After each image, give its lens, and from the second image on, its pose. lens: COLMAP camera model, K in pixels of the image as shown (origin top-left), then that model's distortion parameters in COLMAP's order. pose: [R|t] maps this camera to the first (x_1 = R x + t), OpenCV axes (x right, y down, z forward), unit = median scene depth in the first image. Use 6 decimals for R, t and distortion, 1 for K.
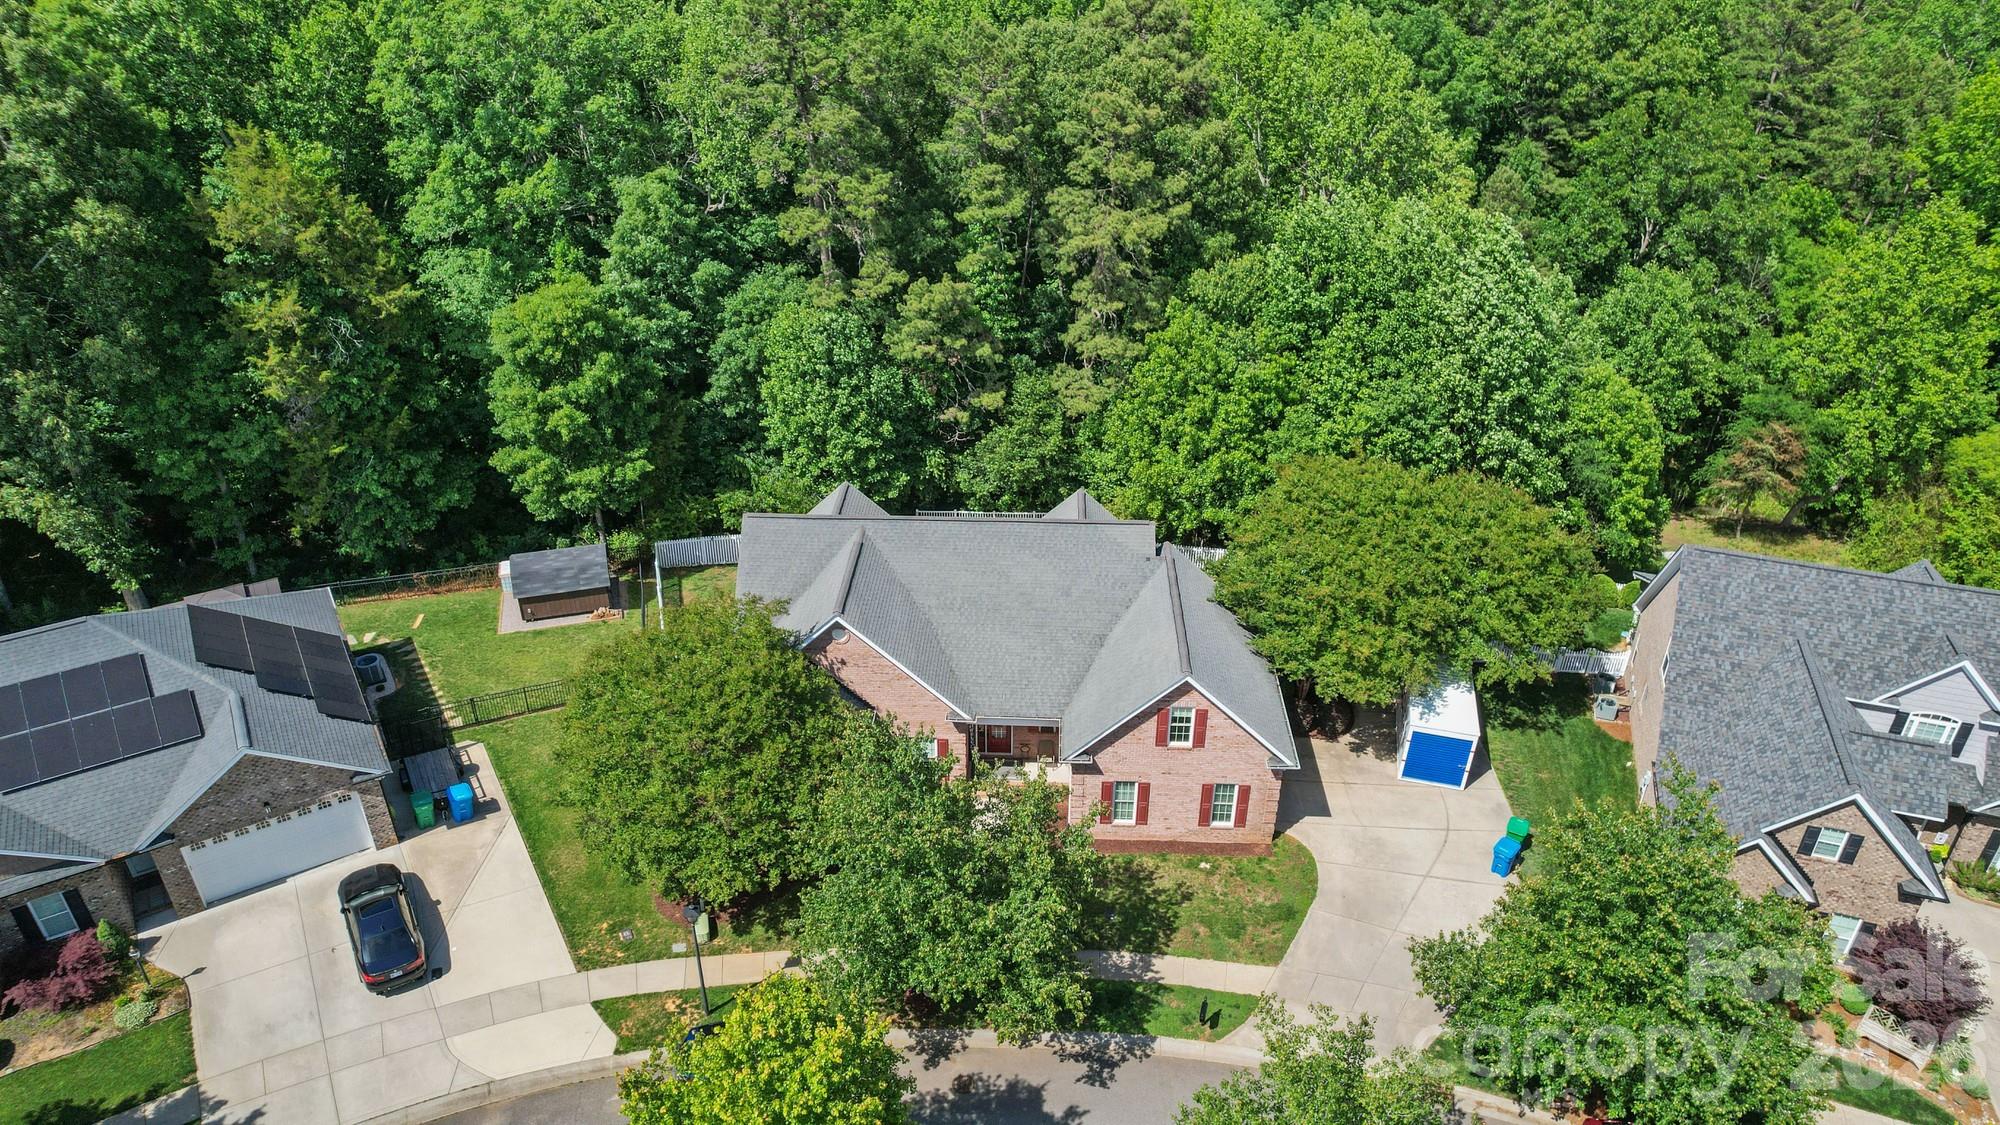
lens RADIAL K [[1279.1, 0, 1012.5], [0, 1279.1, 564.4], [0, 0, 1]] dist [-0.084427, 0.072231]
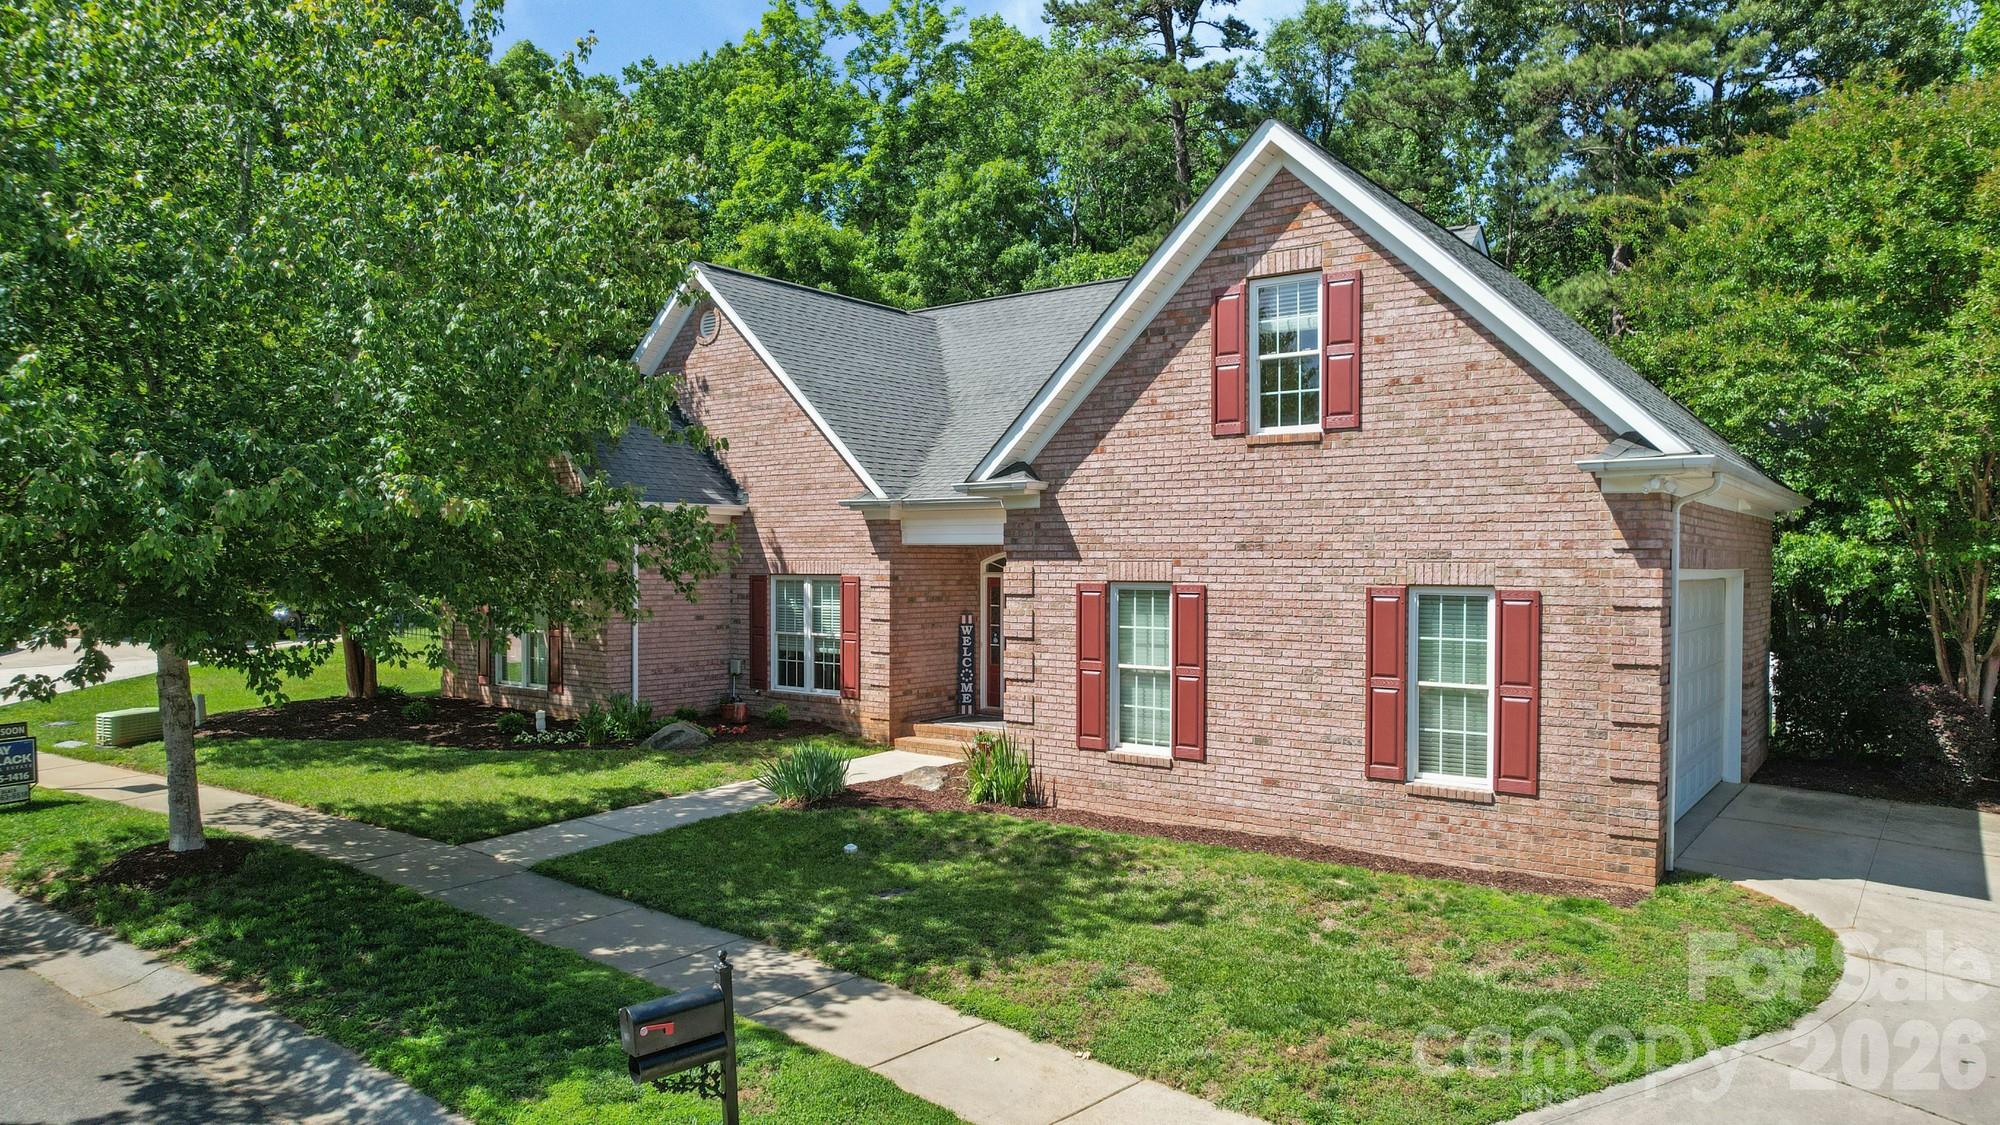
lens RADIAL K [[1279.1, 0, 1012.5], [0, 1279.1, 564.4], [0, 0, 1]] dist [-0.084427, 0.072231]
pose [[0.823393, 0.001769, -0.567468, 0.217309], [-0.281841, 0.869215, -0.406240, 0.271008], [0.492533, 0.494432, 0.716204, 0.663058]]
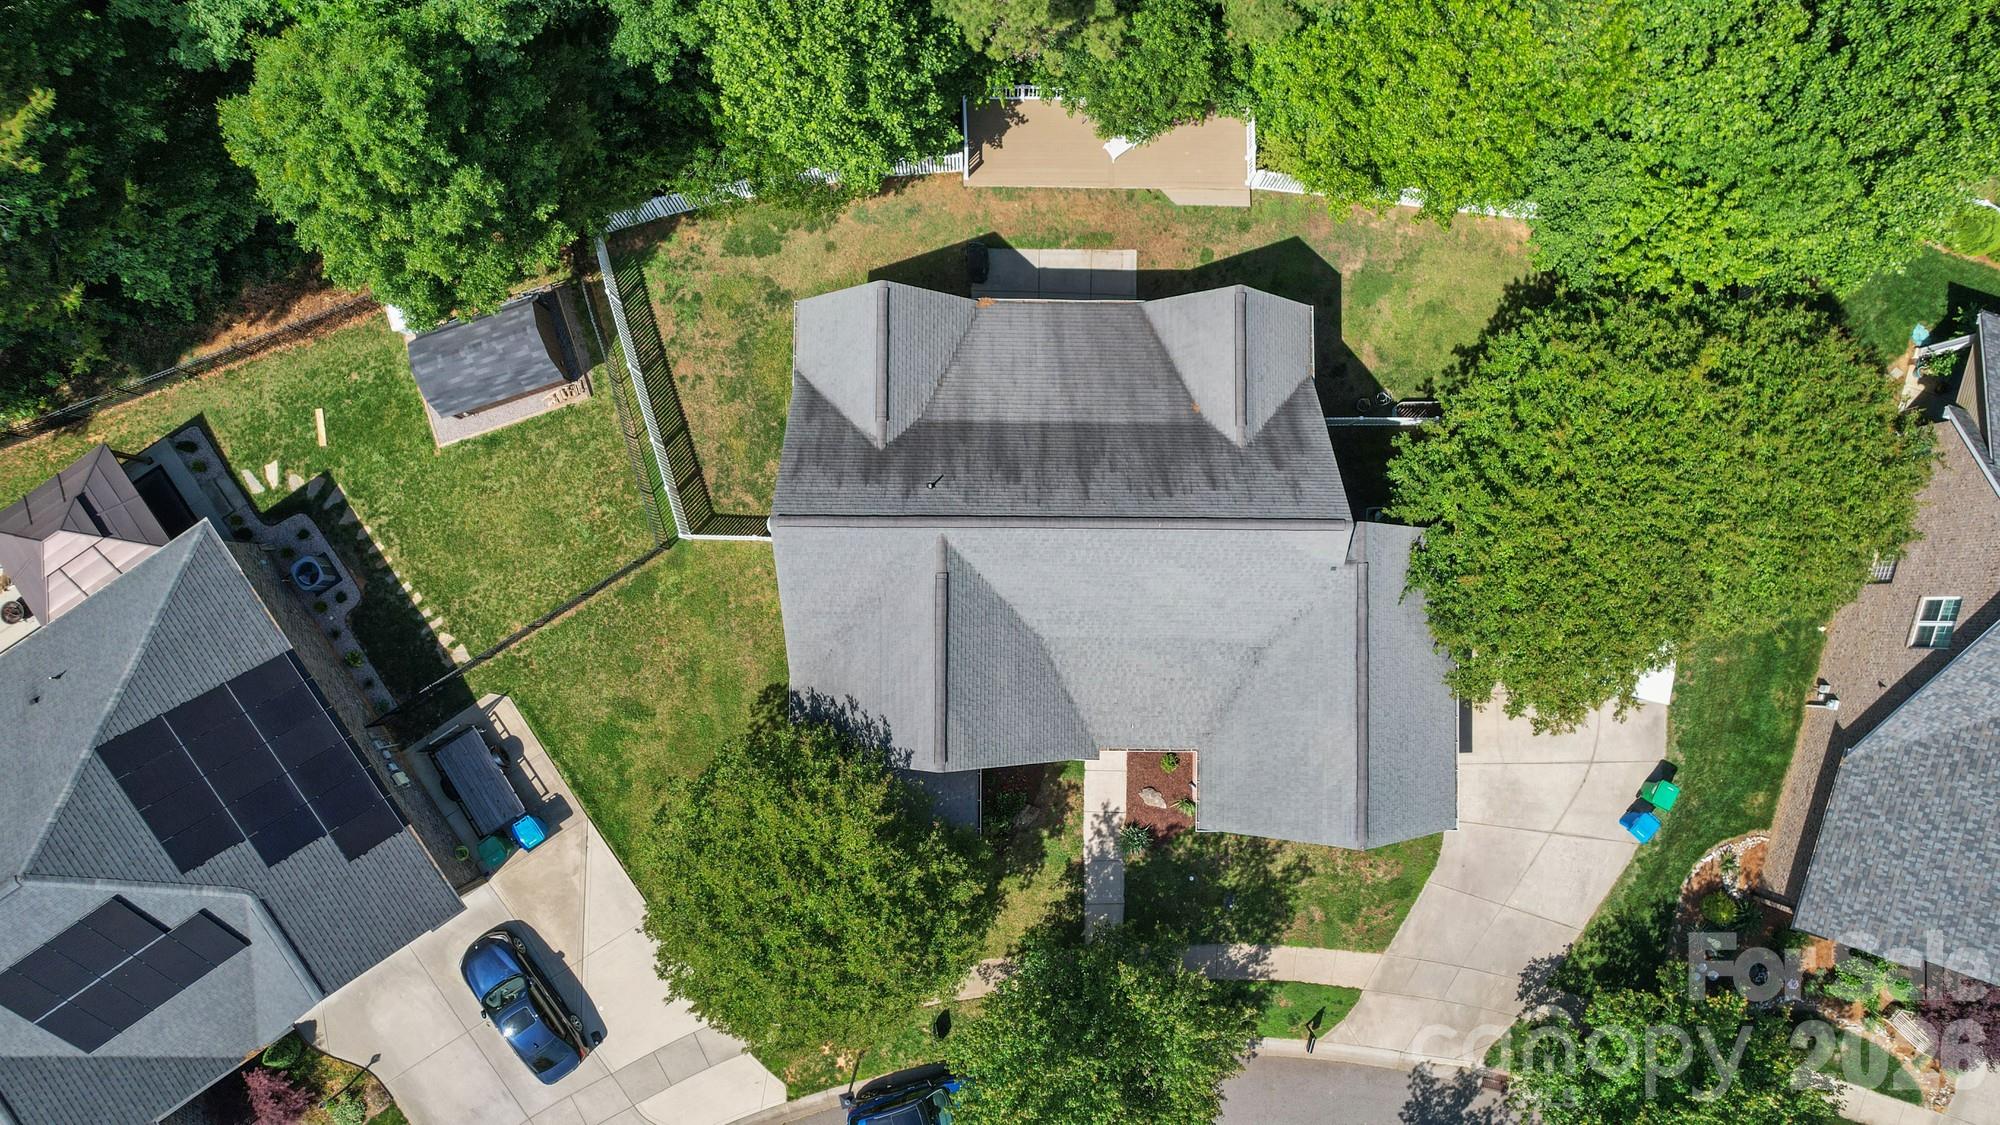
lens RADIAL K [[1279.1, 0, 1012.5], [0, 1279.1, 564.4], [0, 0, 1]] dist [-0.084427, 0.072231]
pose [[0.999511, -0.026979, 0.015818, -0.088261], [0.000563, 0.521204, 0.853432, -0.613623], [-0.031269, -0.853005, 0.520965, 0.602703]]
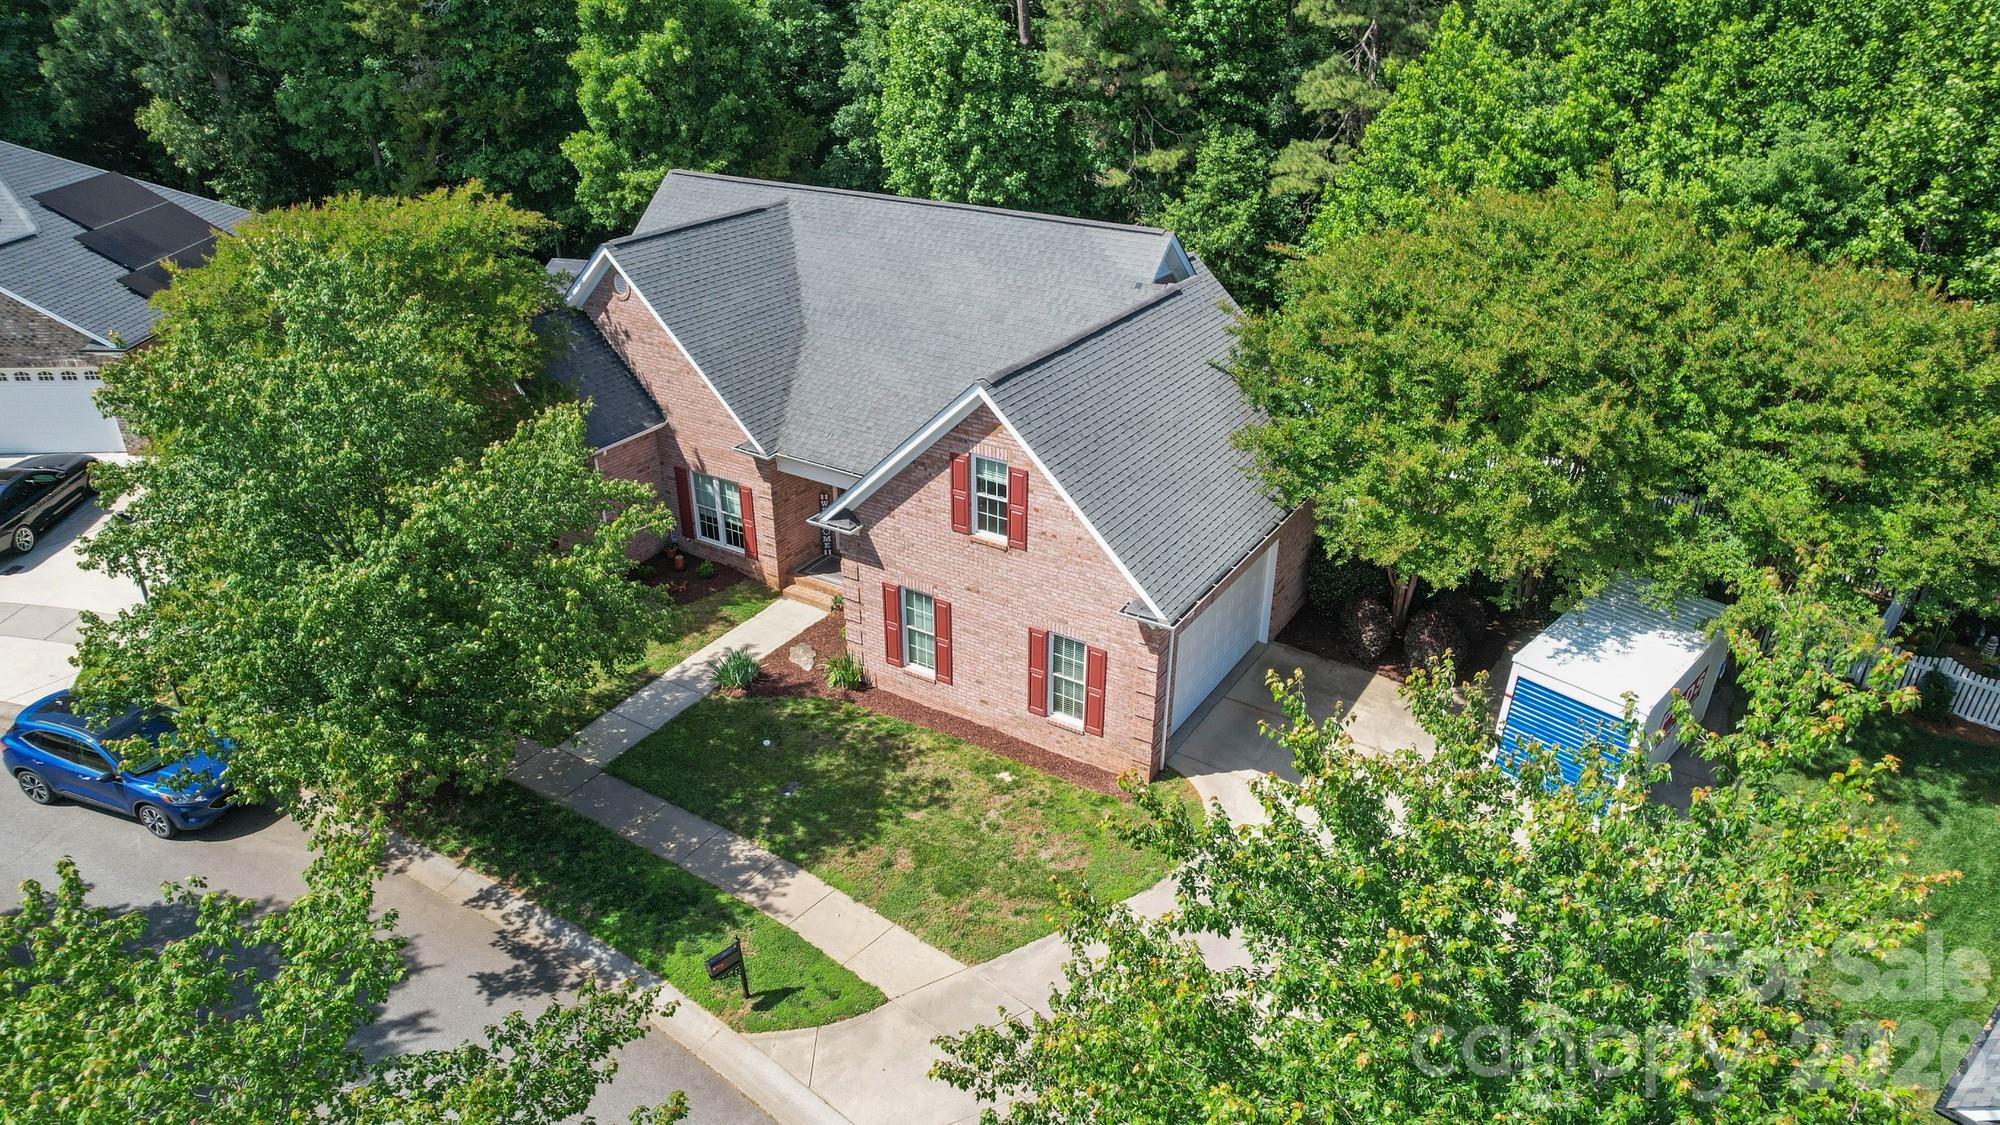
lens RADIAL K [[1322.8, 0, 992.5], [0, 1322.8, 535.8], [0, 0, 1]] dist [-0.045044, -0.000108]
pose [[0.861267, 0.212930, -0.461389, 0.344501], [-0.244883, 0.969504, -0.009695, 0.126720], [0.445254, 0.121336, 0.887145, 0.425018]]
